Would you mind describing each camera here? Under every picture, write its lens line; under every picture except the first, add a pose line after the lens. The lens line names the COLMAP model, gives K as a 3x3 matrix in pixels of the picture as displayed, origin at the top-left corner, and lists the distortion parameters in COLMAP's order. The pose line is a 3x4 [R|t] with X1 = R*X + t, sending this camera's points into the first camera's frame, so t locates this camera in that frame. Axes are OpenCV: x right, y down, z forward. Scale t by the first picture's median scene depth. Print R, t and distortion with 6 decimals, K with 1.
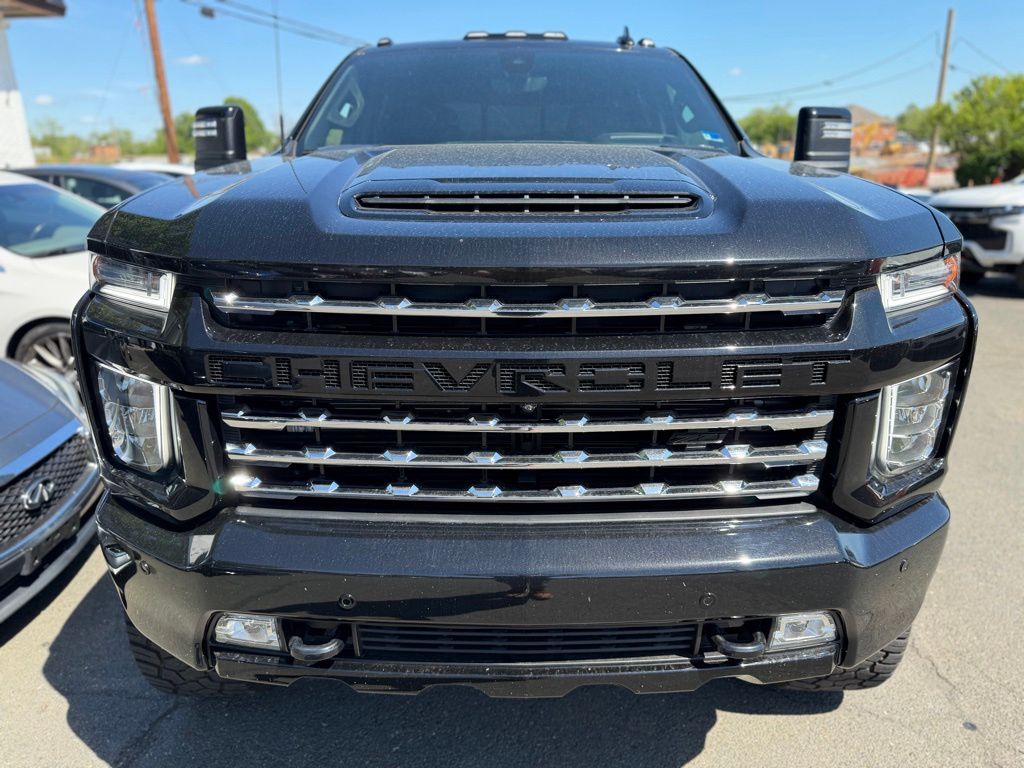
lens RADIAL K [[748.9, 0, 512.1], [0, 748.9, 391.6], [0, 0, 1]] dist [0.029852, -0.033396]
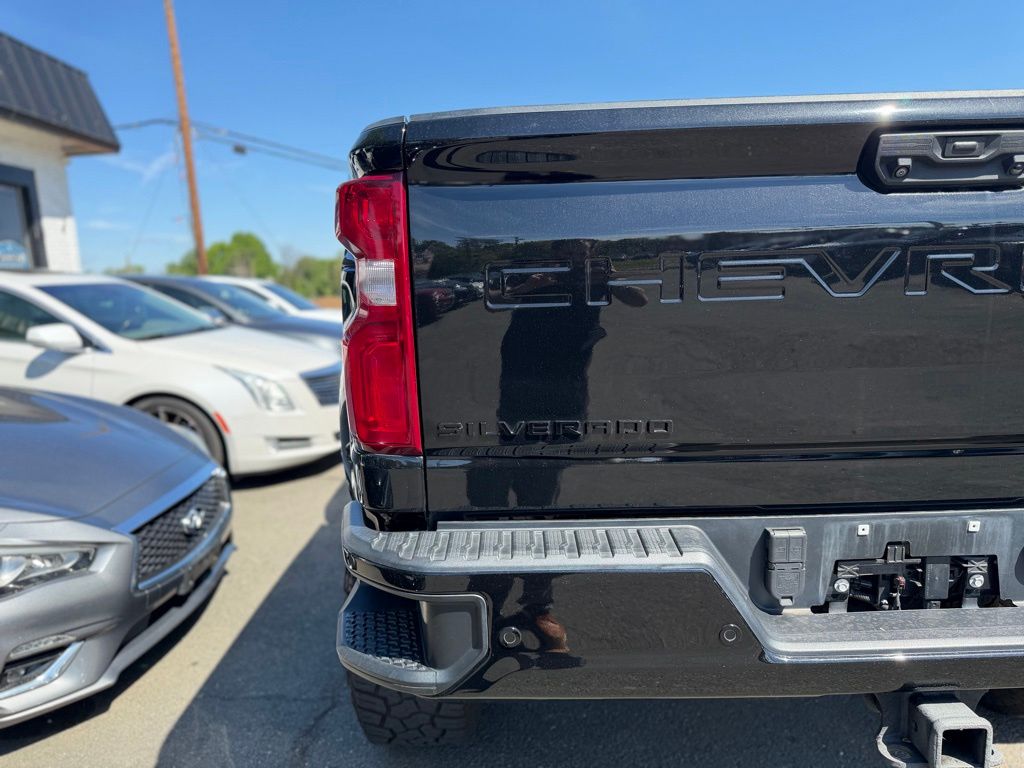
lens RADIAL K [[748.9, 0, 512.4], [0, 748.9, 385.0], [0, 0, 1]] dist [0.029852, -0.033396]
pose [[0.999403, -0.034499, 0.001750, -0.177516], [0.034330, 0.986329, -0.161174, 0.148560], [0.003834, 0.161138, 0.986924, -0.120270]]
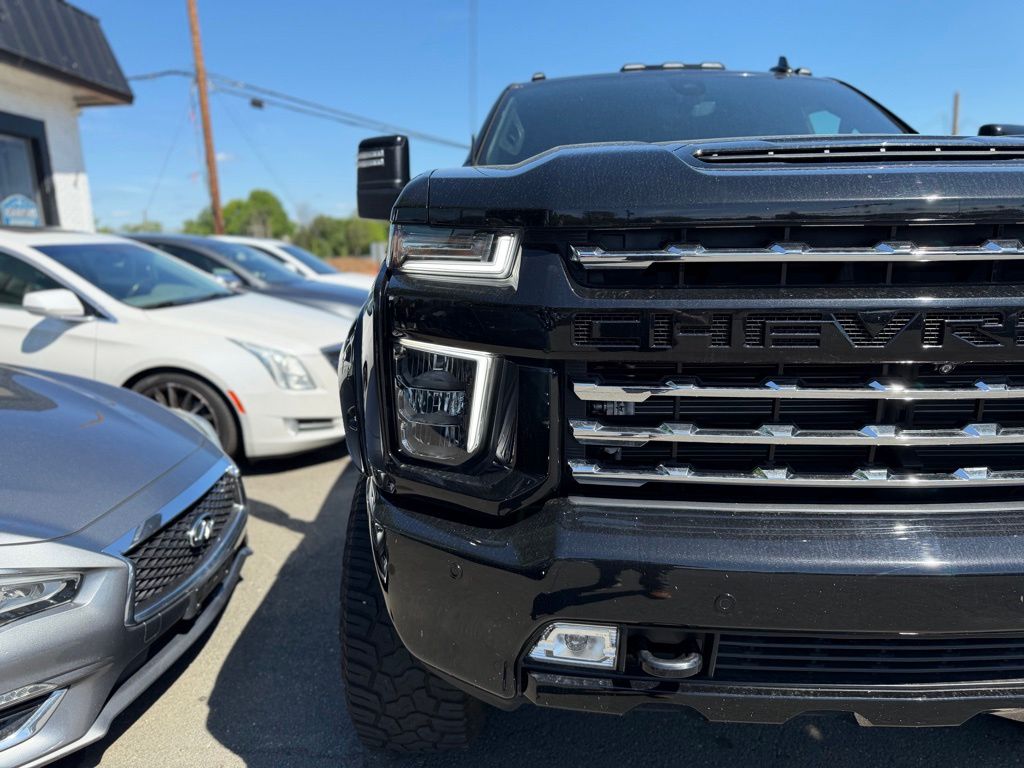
lens RADIAL K [[748.9, 0, 507.8], [0, 748.9, 383.3], [0, 0, 1]] dist [0.029852, -0.033396]
pose [[0.999653, -0.012048, -0.023433, -0.248664], [0.009246, 0.993182, -0.116207, 0.072830], [0.024673, 0.115950, 0.992949, 0.068588]]
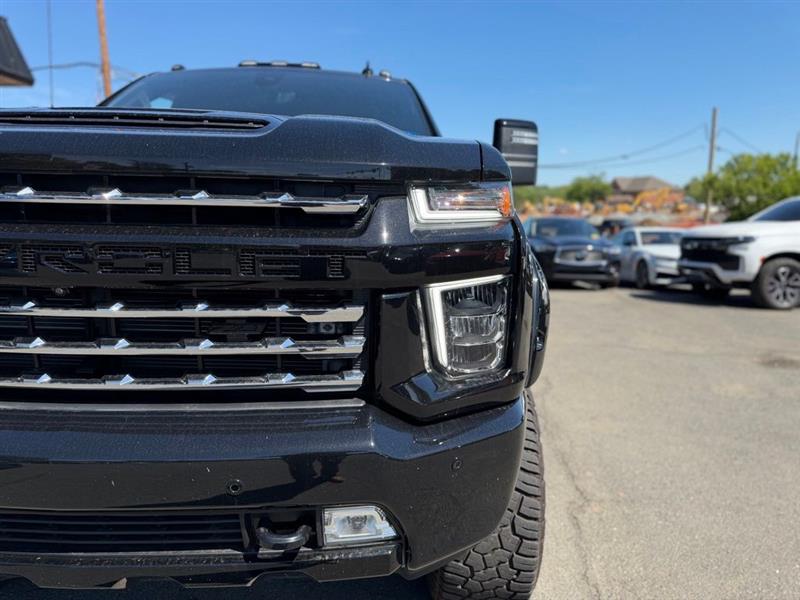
lens RADIAL K [[585.1, 0, 396.5], [0, 585.1, 301.6], [0, 0, 1]] dist [0.029852, -0.033396]
pose [[0.999744, 0.022454, 0.002895, 0.265899], [-0.021796, 0.989180, -0.145076, 0.078644], [-0.006121, 0.144975, 0.989416, 0.096677]]
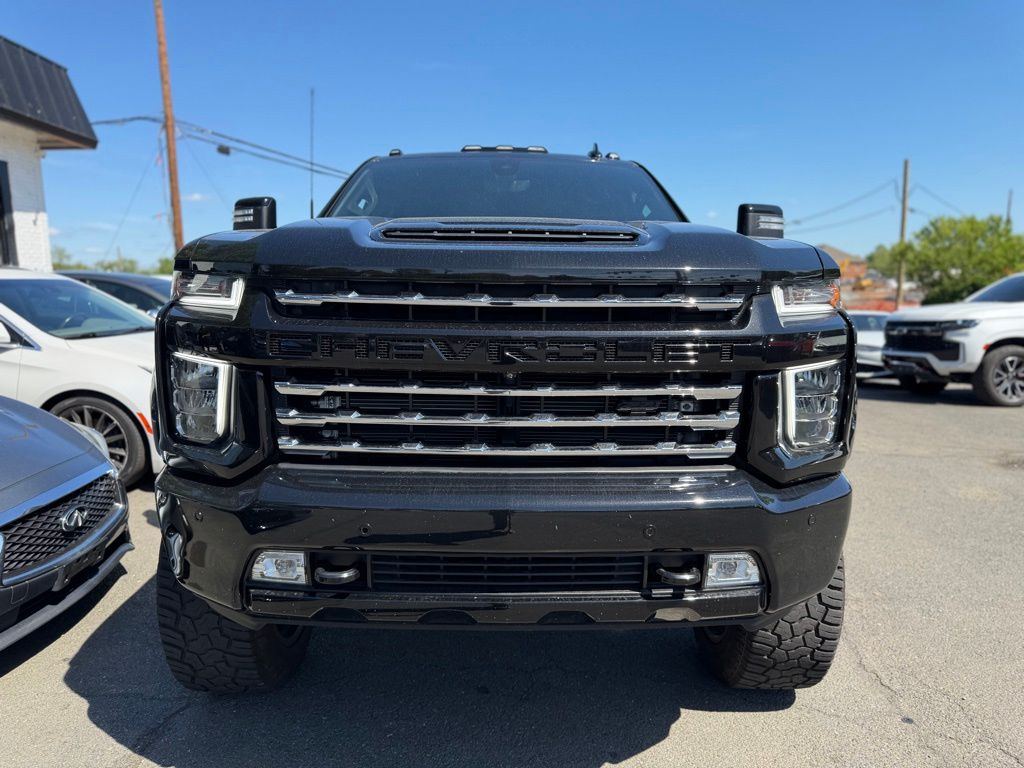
lens RADIAL K [[748.9, 0, 510.3], [0, 748.9, 387.3], [0, 0, 1]] dist [0.029852, -0.033396]
pose [[0.999881, 0.009357, 0.012264, 0.003704], [-0.007111, 0.985102, -0.171821, 0.144597], [-0.013689, 0.171714, 0.985052, -0.159976]]
